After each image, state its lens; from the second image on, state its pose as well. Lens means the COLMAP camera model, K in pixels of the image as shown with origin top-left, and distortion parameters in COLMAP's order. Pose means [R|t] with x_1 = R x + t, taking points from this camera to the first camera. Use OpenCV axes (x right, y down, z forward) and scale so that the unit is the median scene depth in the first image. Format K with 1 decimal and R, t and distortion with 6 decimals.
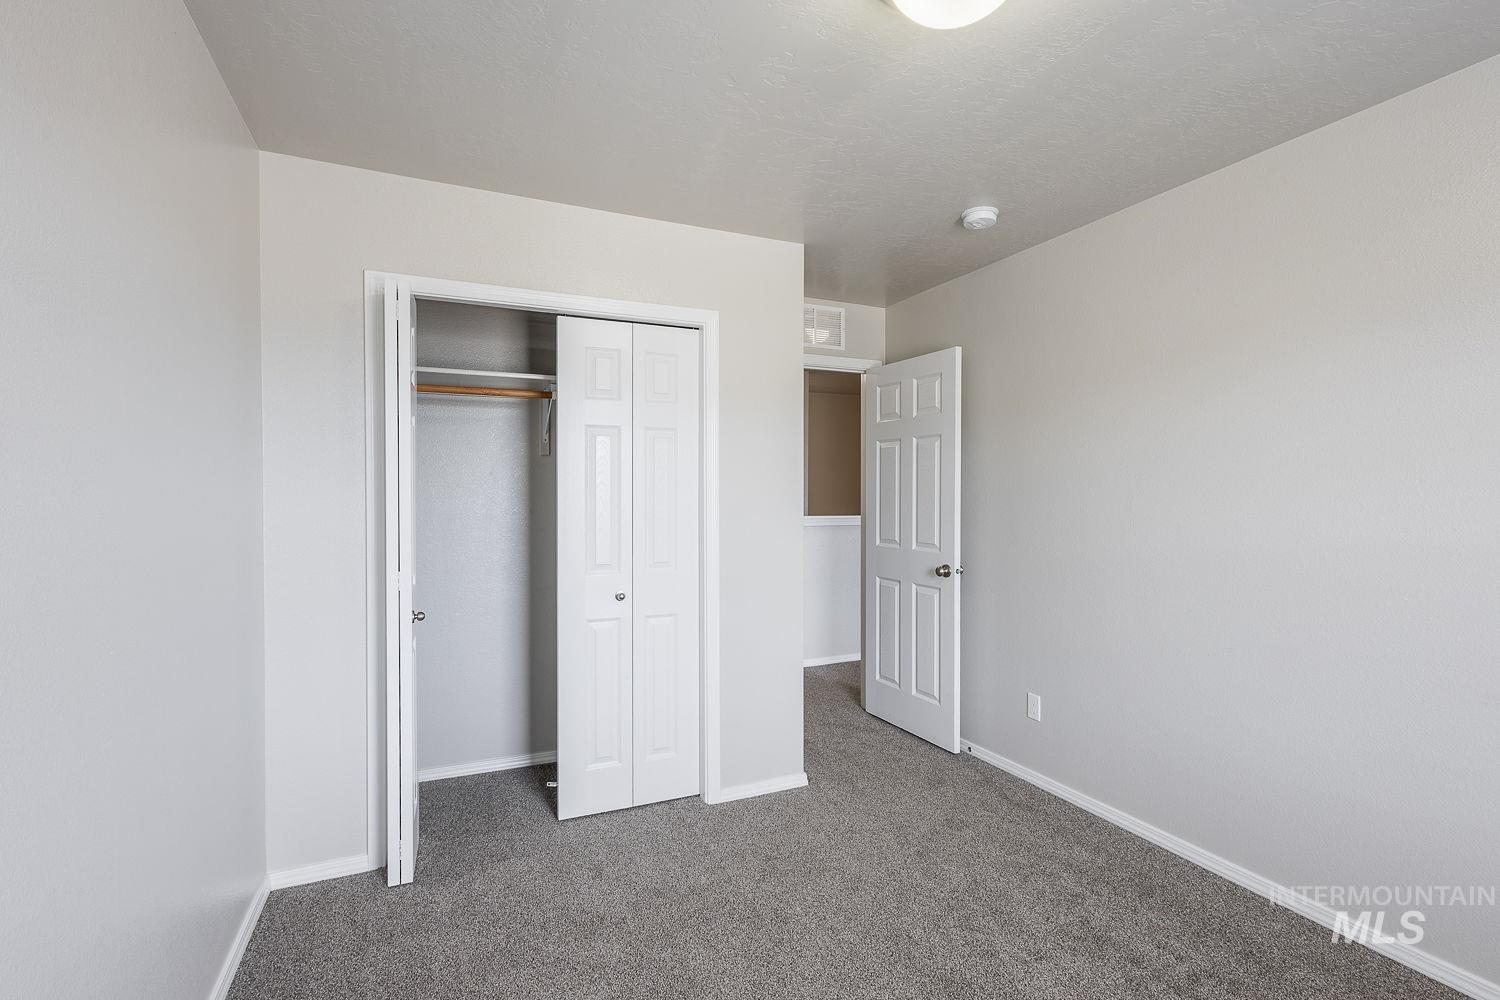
lens RADIAL K [[703.0, 0, 750.0], [0, 703.0, 500.0], [0, 0, 1]] dist [-0.002261, -0.000309]
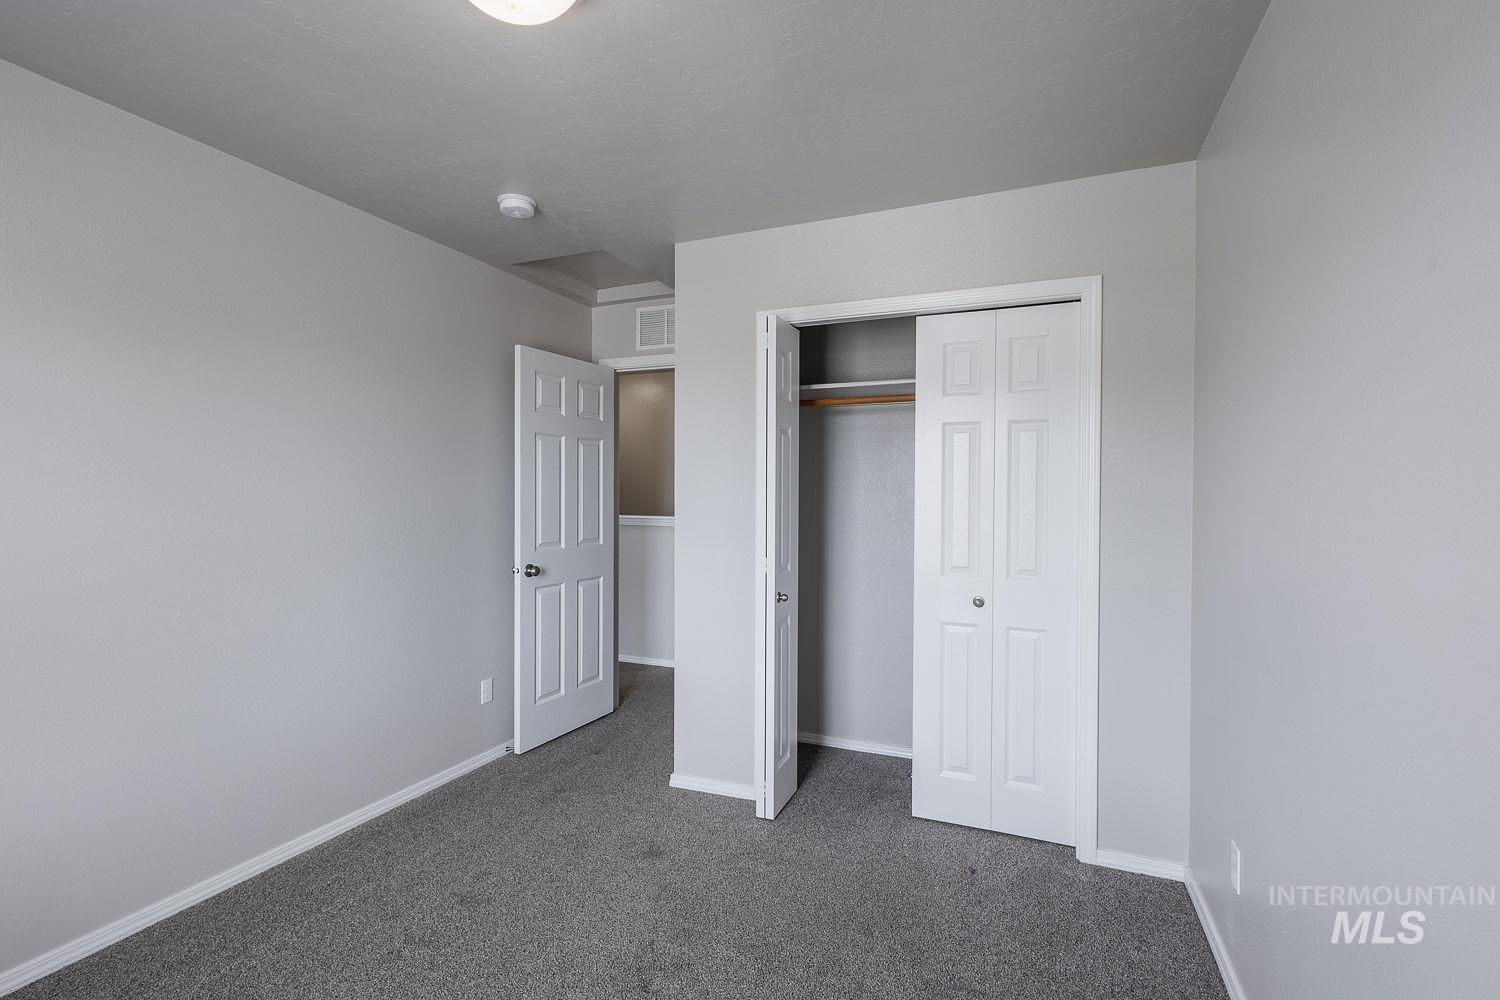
lens RADIAL K [[699.9, 0, 749.1], [0, 699.9, 495.9], [0, 0, 1]] dist [0.007110, -0.000587]
pose [[0.680576, 0.002651, -0.732673, 0.297083], [-0.008225, 0.999958, -0.004022, 0.000752], [0.732632, 0.008763, 0.680569, 0.135614]]
